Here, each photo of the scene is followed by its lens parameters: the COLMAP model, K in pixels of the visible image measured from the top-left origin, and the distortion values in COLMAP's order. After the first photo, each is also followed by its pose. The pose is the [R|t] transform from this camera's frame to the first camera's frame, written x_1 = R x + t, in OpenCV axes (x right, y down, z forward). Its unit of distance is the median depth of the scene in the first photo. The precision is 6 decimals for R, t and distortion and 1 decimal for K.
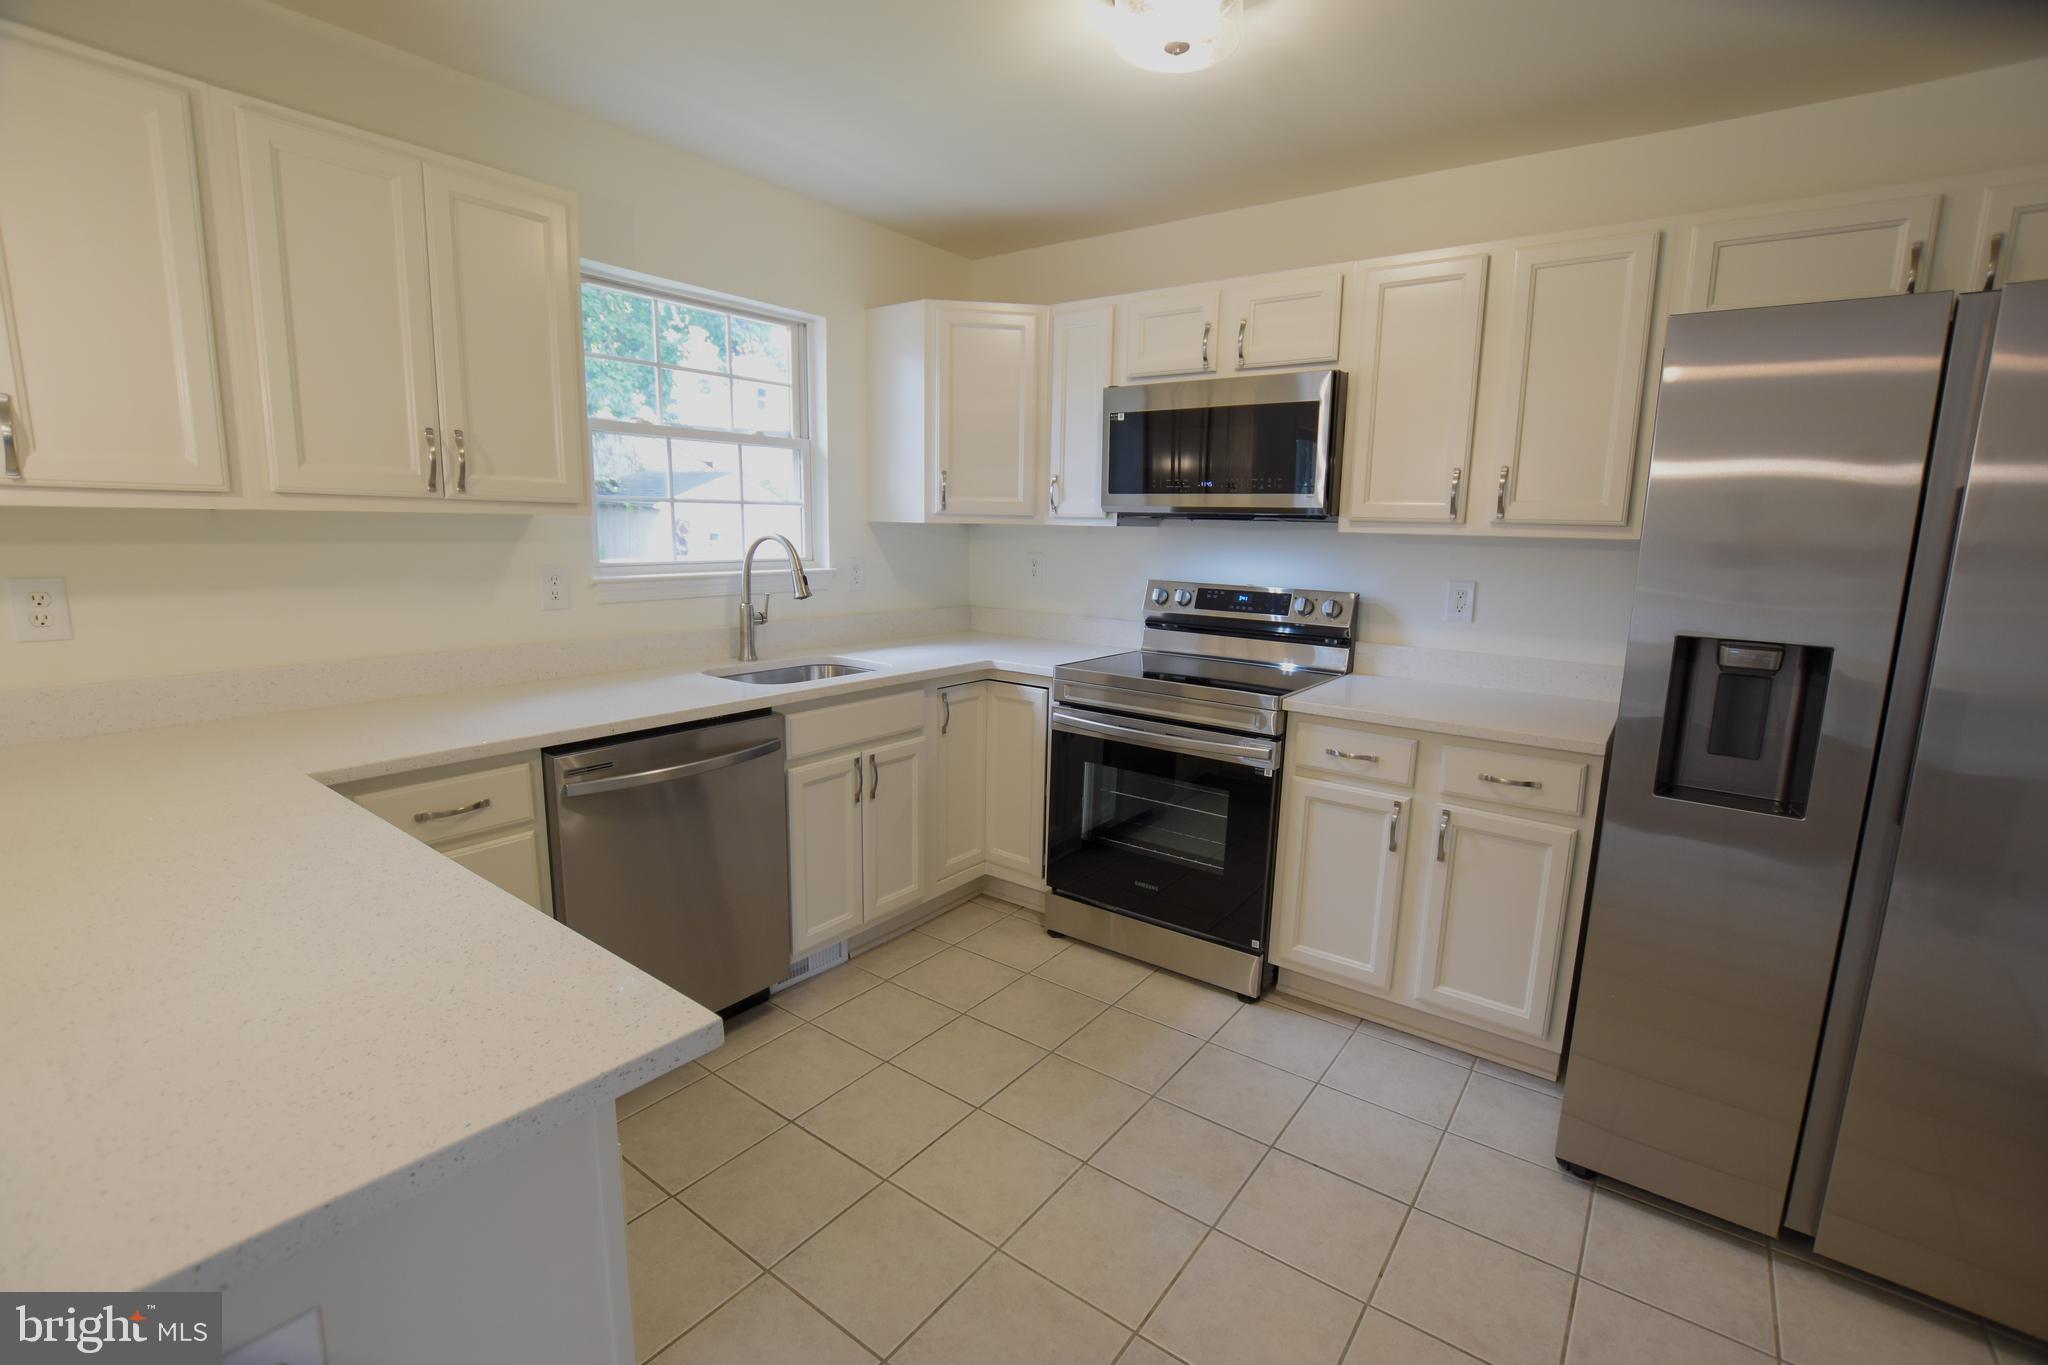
lens RADIAL K [[900.6, 0, 1024.9], [0, 900.6, 686.3], [0, 0, 1]] dist [-0.025270, 0.003201]
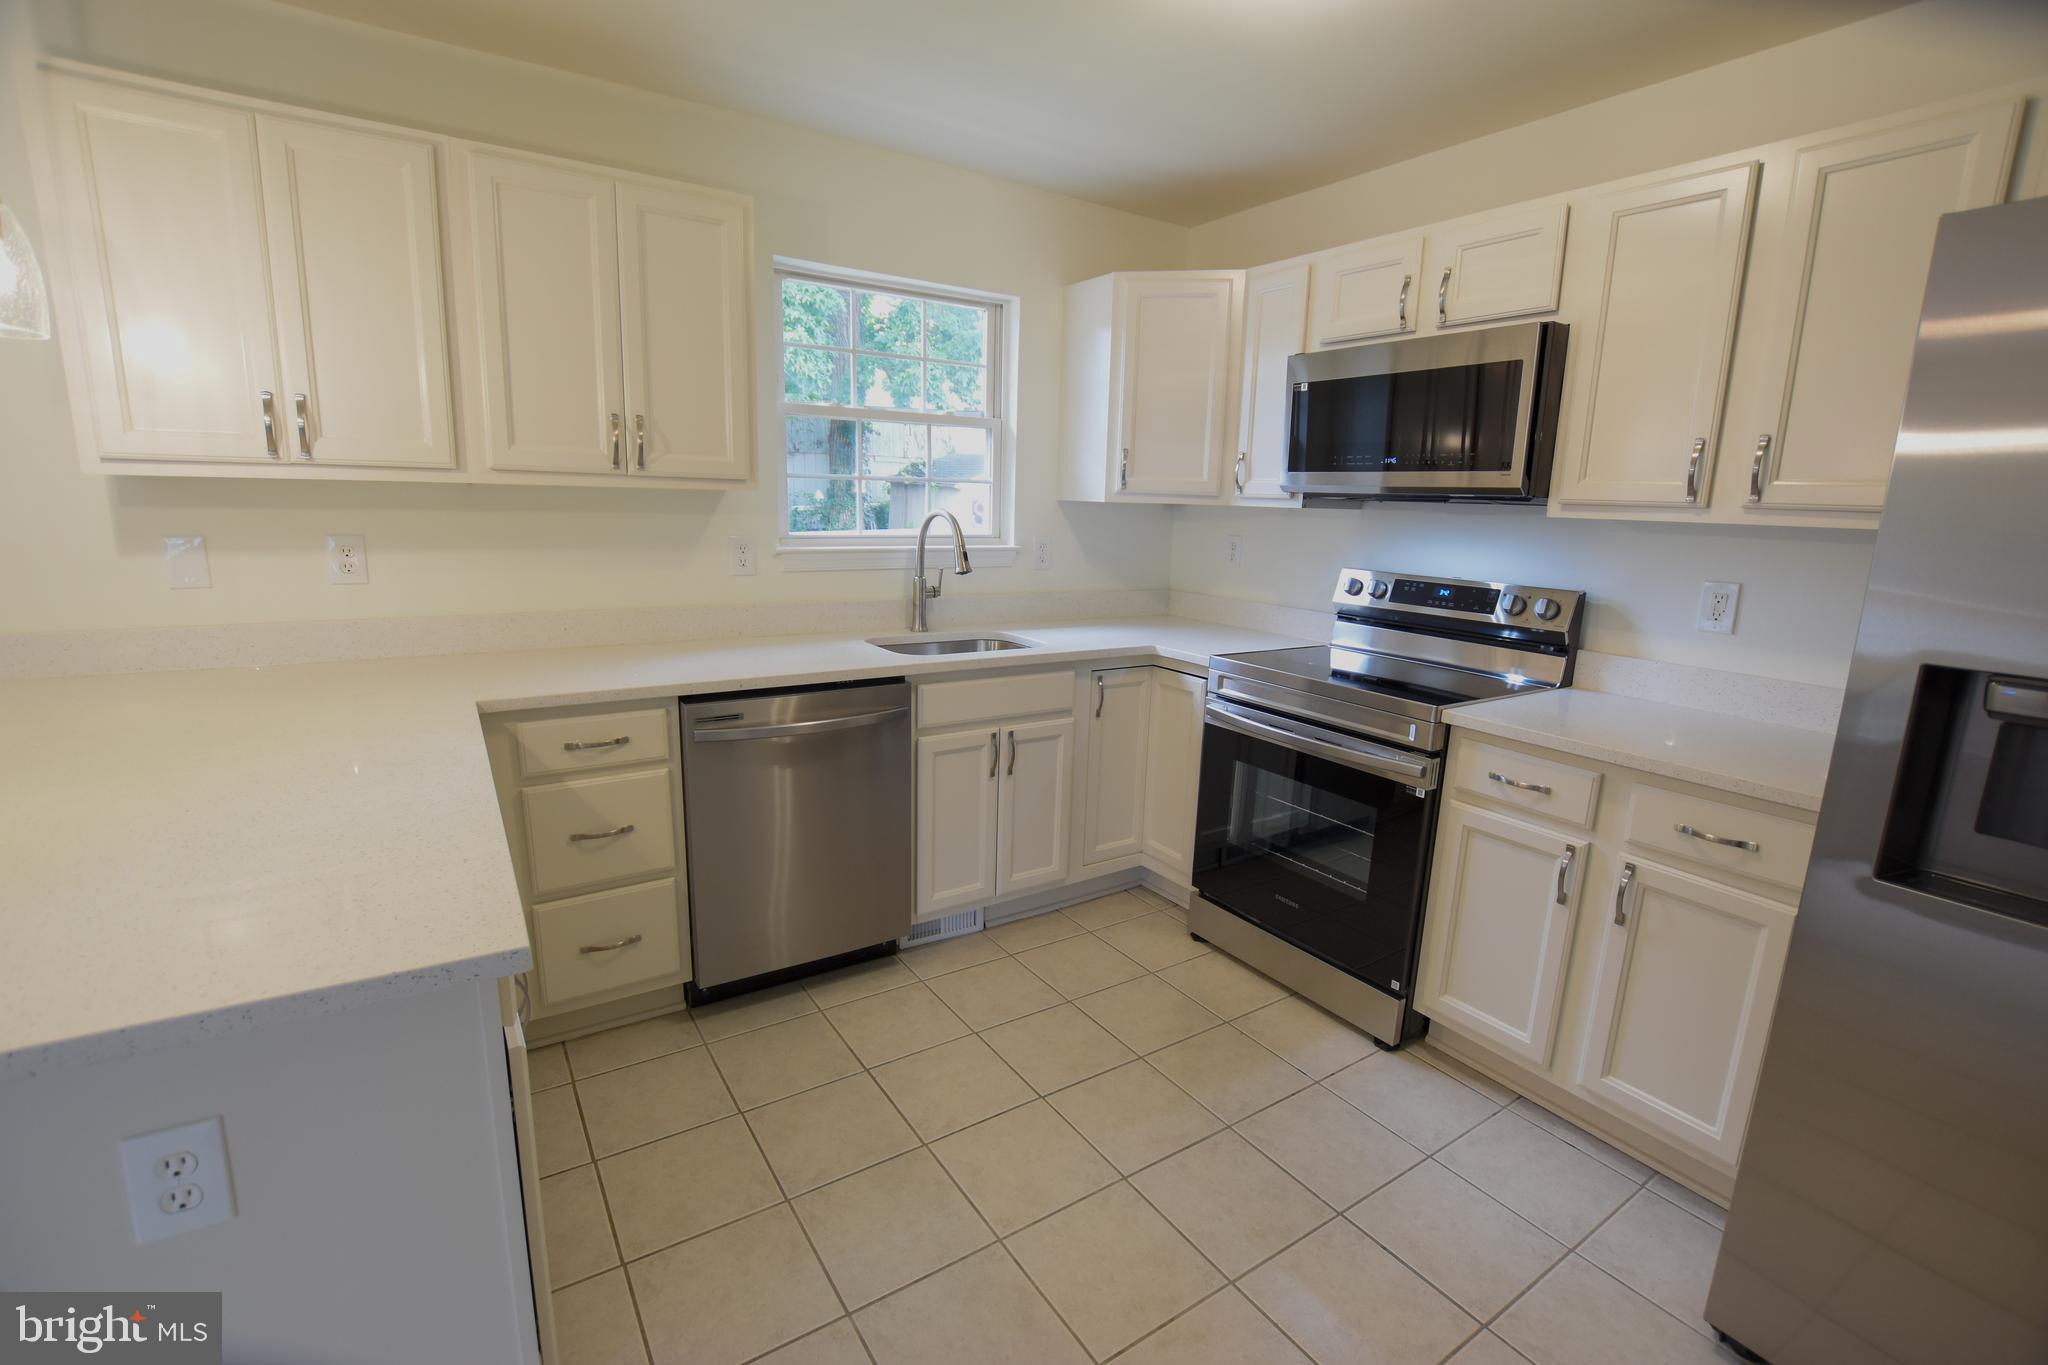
lens RADIAL K [[900.6, 0, 1026.9], [0, 900.6, 684.4], [0, 0, 1]] dist [-0.025270, 0.003201]
pose [[0.941753, 0.074750, -0.327892, 0.187351], [-0.069119, 0.997192, 0.028809, -0.007109], [0.329125, -0.004468, 0.944276, 0.057052]]
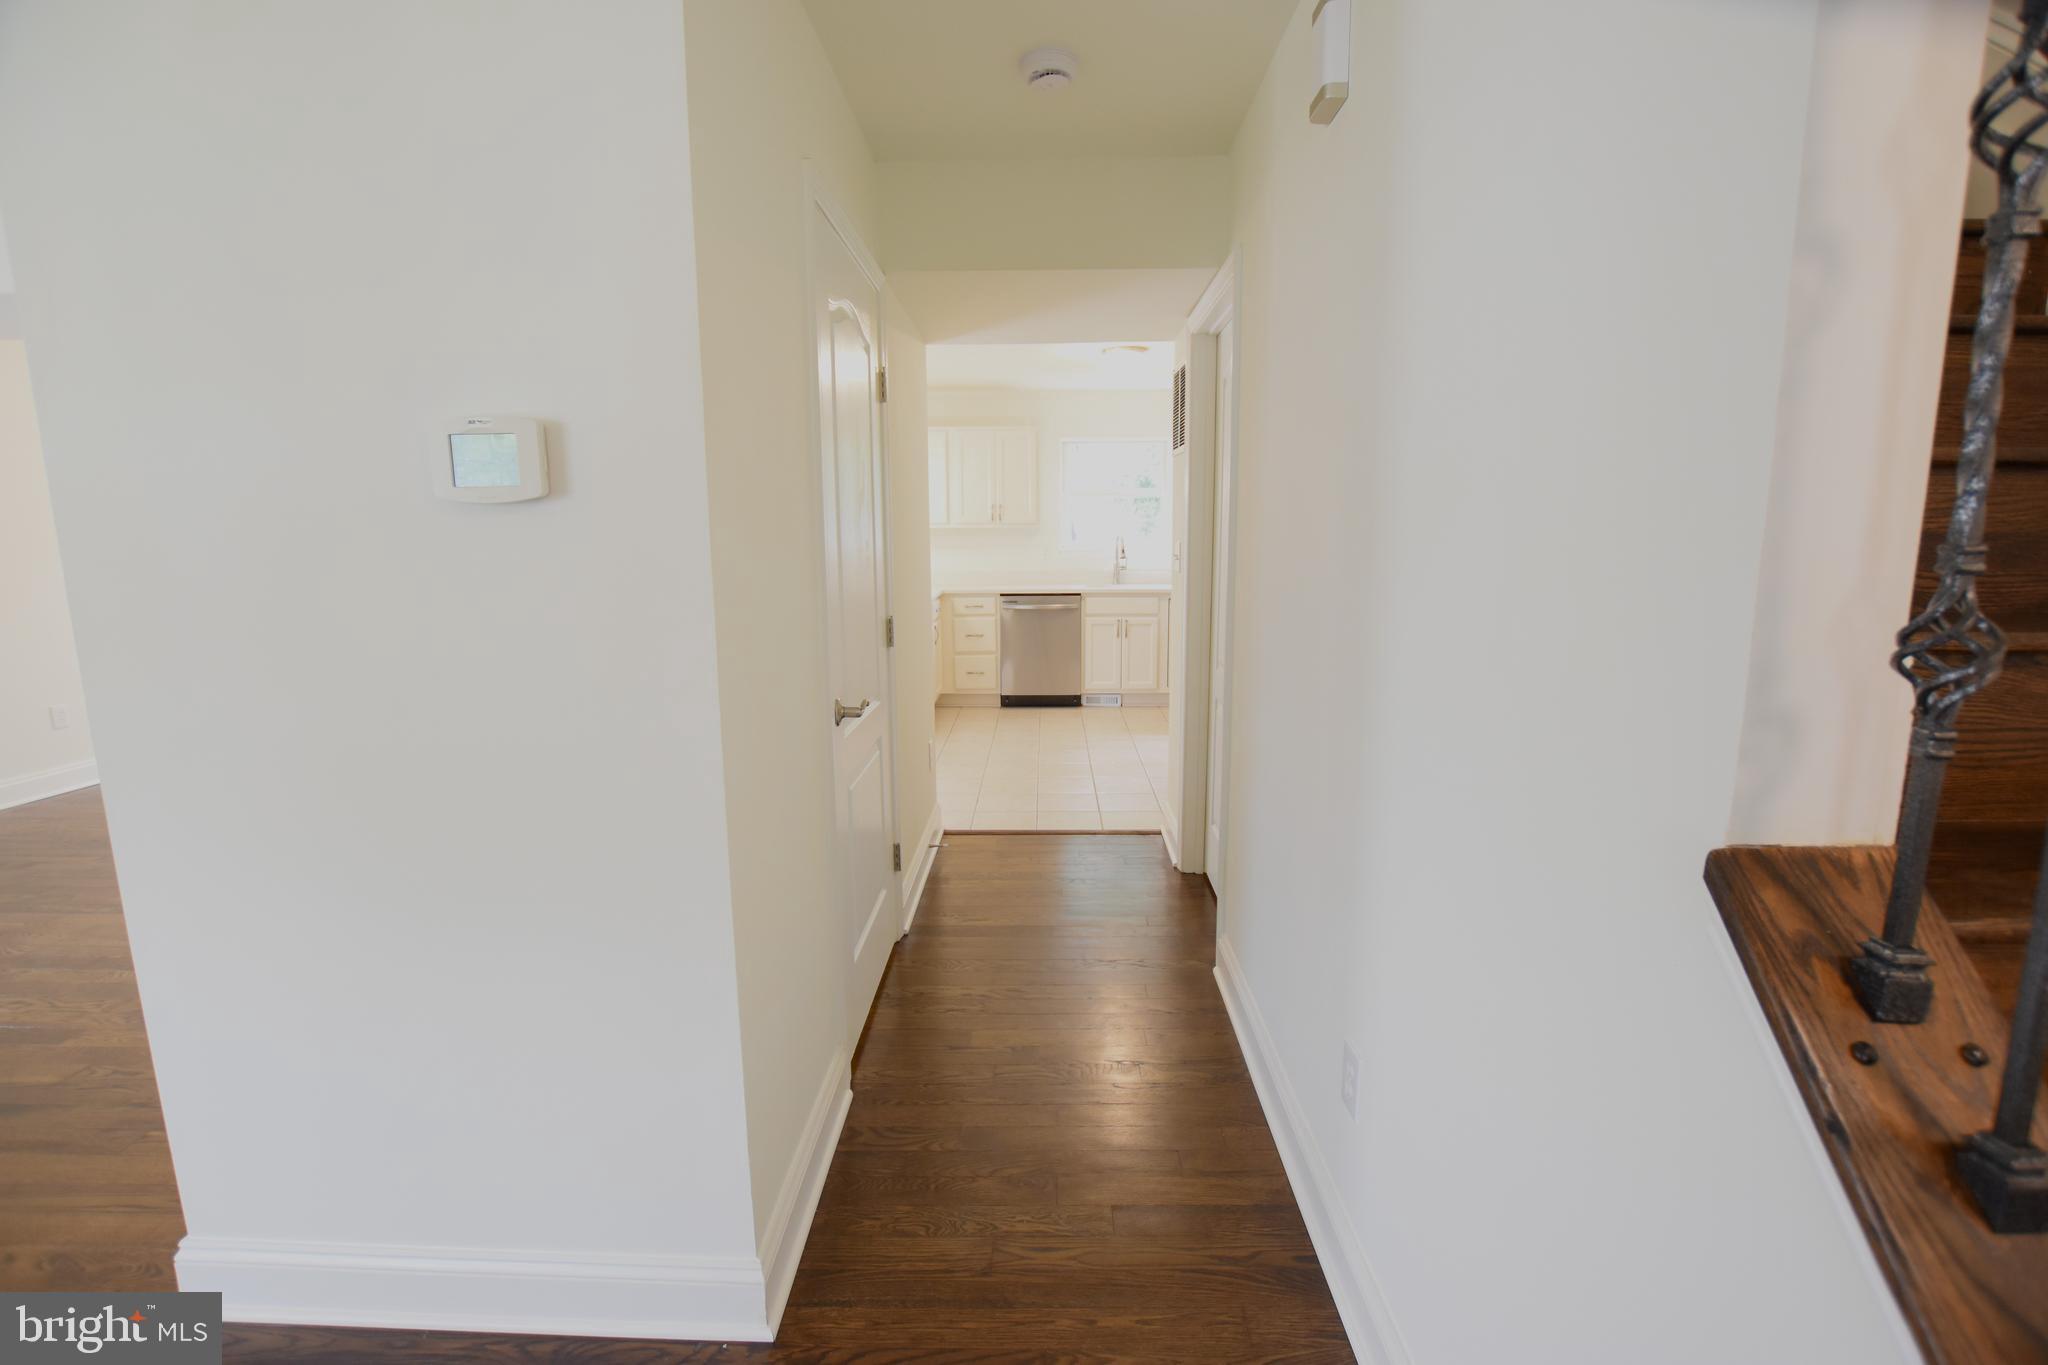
lens RADIAL K [[900.6, 0, 1024.8], [0, 900.6, 687.4], [0, 0, 1]] dist [-0.025270, 0.003201]
pose [[0.579575, 0.119767, -0.806070, 1.849633], [-0.123016, 0.990665, 0.058744, 0.162552], [0.805580, 0.065113, 0.588898, -0.752846]]
